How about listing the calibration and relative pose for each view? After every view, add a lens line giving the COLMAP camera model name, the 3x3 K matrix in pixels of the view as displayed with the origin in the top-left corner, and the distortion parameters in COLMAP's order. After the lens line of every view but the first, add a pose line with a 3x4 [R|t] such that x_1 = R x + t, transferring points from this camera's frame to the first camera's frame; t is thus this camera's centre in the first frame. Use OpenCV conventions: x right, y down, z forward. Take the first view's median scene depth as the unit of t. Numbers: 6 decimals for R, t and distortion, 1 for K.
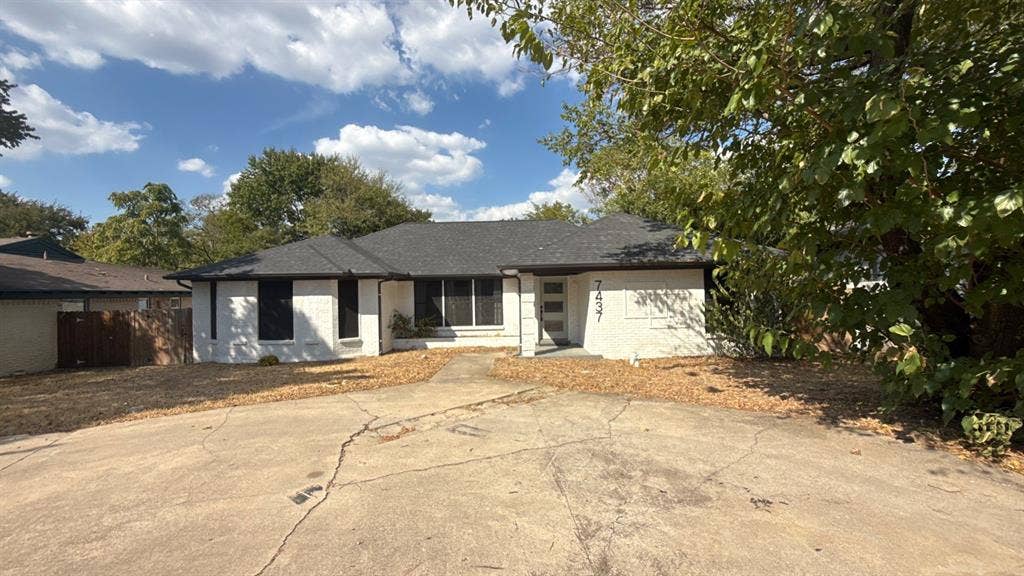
lens RADIAL K [[414.2, 0, 511.5], [0, 414.2, 292.9], [0, 0, 1]] dist [0.014745, -0.000015]
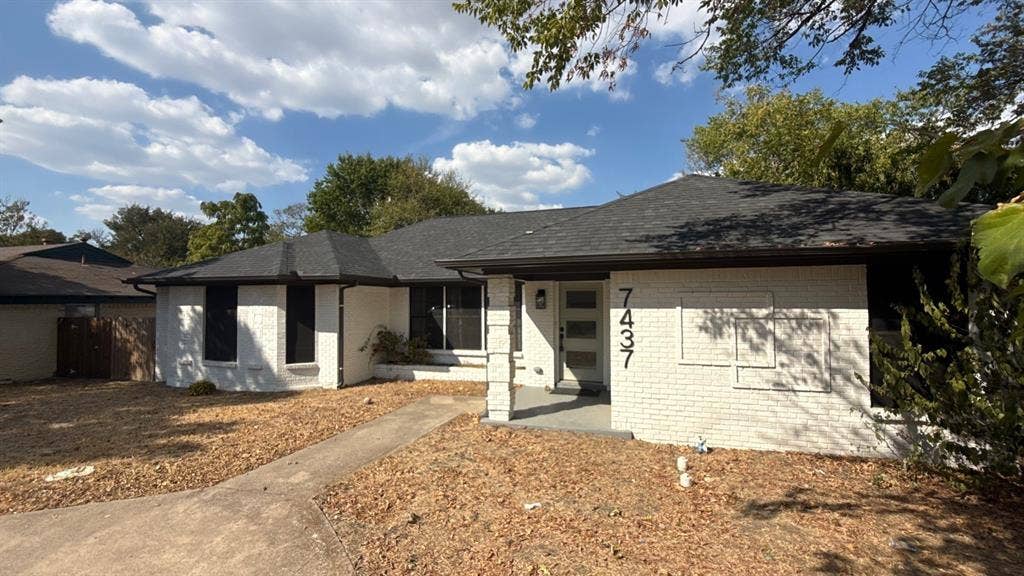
lens RADIAL K [[411.1, 0, 512.0], [0, 411.1, 288.0], [0, 0, 1]] dist [-0.000277, 0.000007]
pose [[0.965707, 0.006381, -0.259555, 0.169836], [-0.013748, 0.999552, -0.026576, -0.011733], [0.259269, 0.029233, 0.965363, 0.386304]]
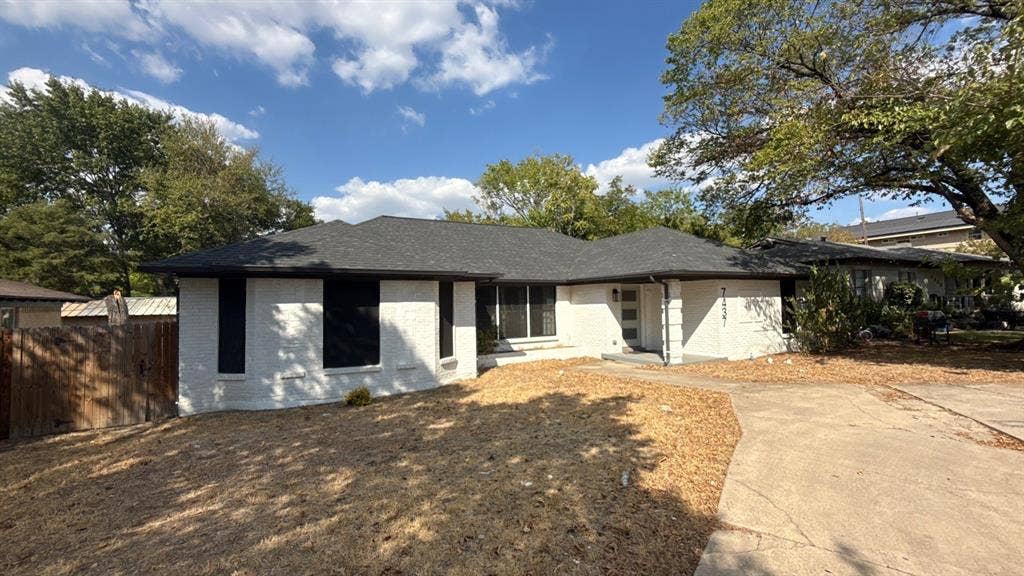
lens RADIAL K [[411.1, 0, 512.0], [0, 411.1, 288.0], [0, 0, 1]] dist [-0.000277, 0.000007]
pose [[0.875322, 0.020479, 0.483107, -0.663879], [0.000842, 0.999037, -0.043875, 0.013991], [-0.483540, 0.038812, 0.874461, 0.279101]]
